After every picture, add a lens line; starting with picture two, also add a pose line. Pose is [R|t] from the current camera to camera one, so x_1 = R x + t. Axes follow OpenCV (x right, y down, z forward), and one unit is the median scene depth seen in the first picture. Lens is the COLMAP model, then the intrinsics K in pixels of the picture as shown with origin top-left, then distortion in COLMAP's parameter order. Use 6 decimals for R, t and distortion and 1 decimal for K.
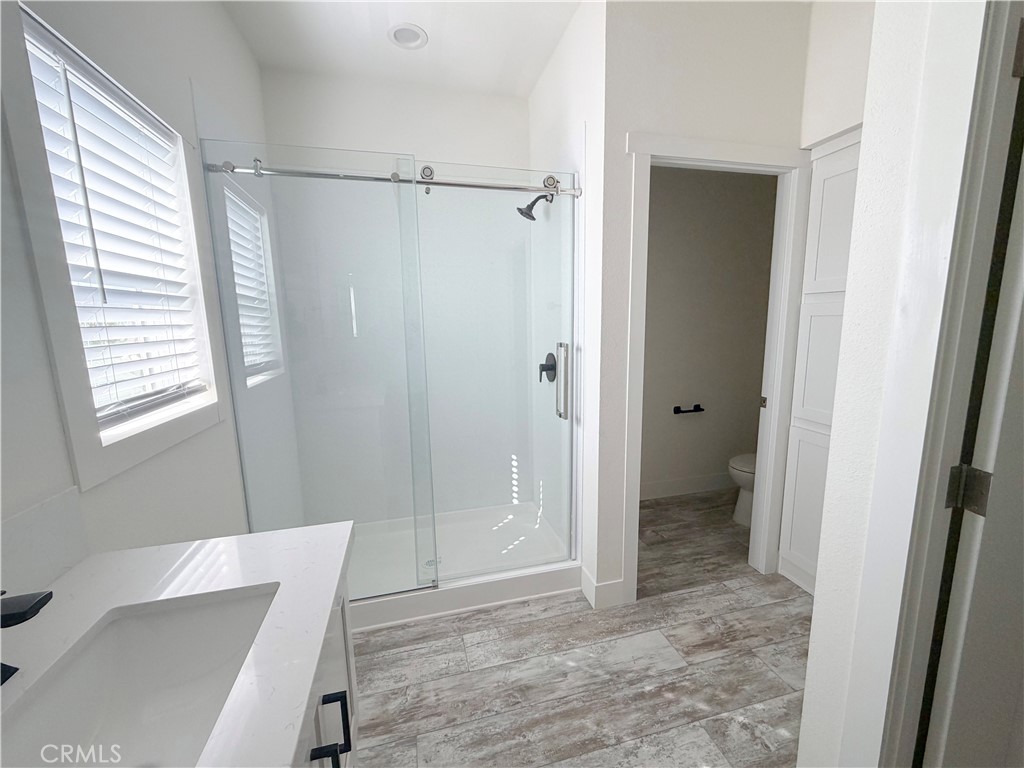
lens RADIAL K [[408.5, 0, 511.1], [0, 408.5, 384.9], [0, 0, 1]] dist [0.000963, -0.000315]
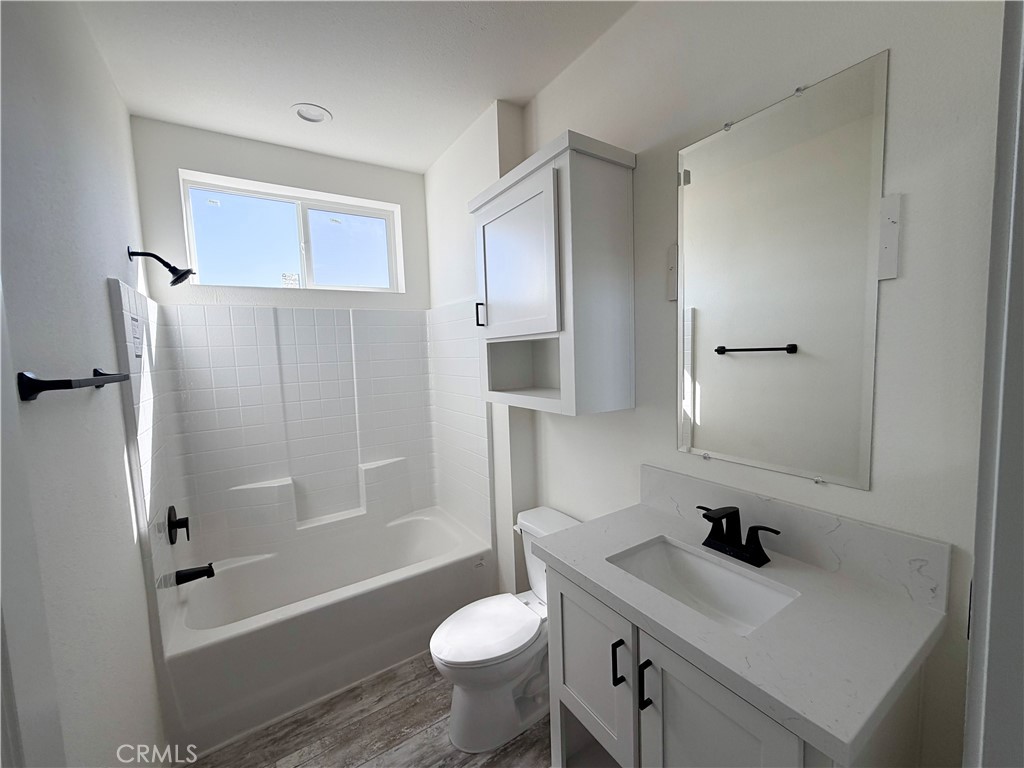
lens RADIAL K [[408.5, 0, 510.0], [0, 408.5, 384.1], [0, 0, 1]] dist [0.000963, -0.000315]
pose [[0.947453, -0.044546, 0.316779, 0.115916], [0.070168, 0.995081, -0.069936, -0.084016], [-0.312105, 0.088489, 0.945918, -0.032334]]
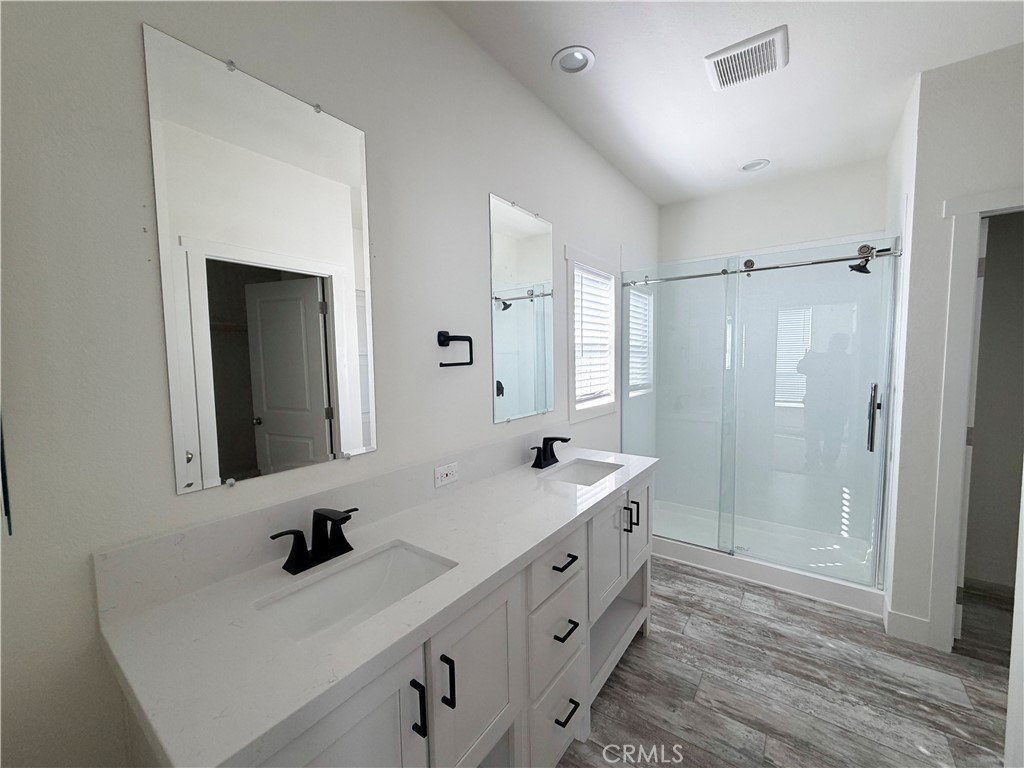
lens RADIAL K [[408.5, 0, 506.9], [0, 408.5, 385.5], [0, 0, 1]] dist [0.000963, -0.000315]
pose [[0.623400, 0.065157, -0.779184, 0.426535], [-0.116640, 0.993121, -0.010273, 0.038105], [0.773155, 0.097289, 0.626711, -0.561388]]
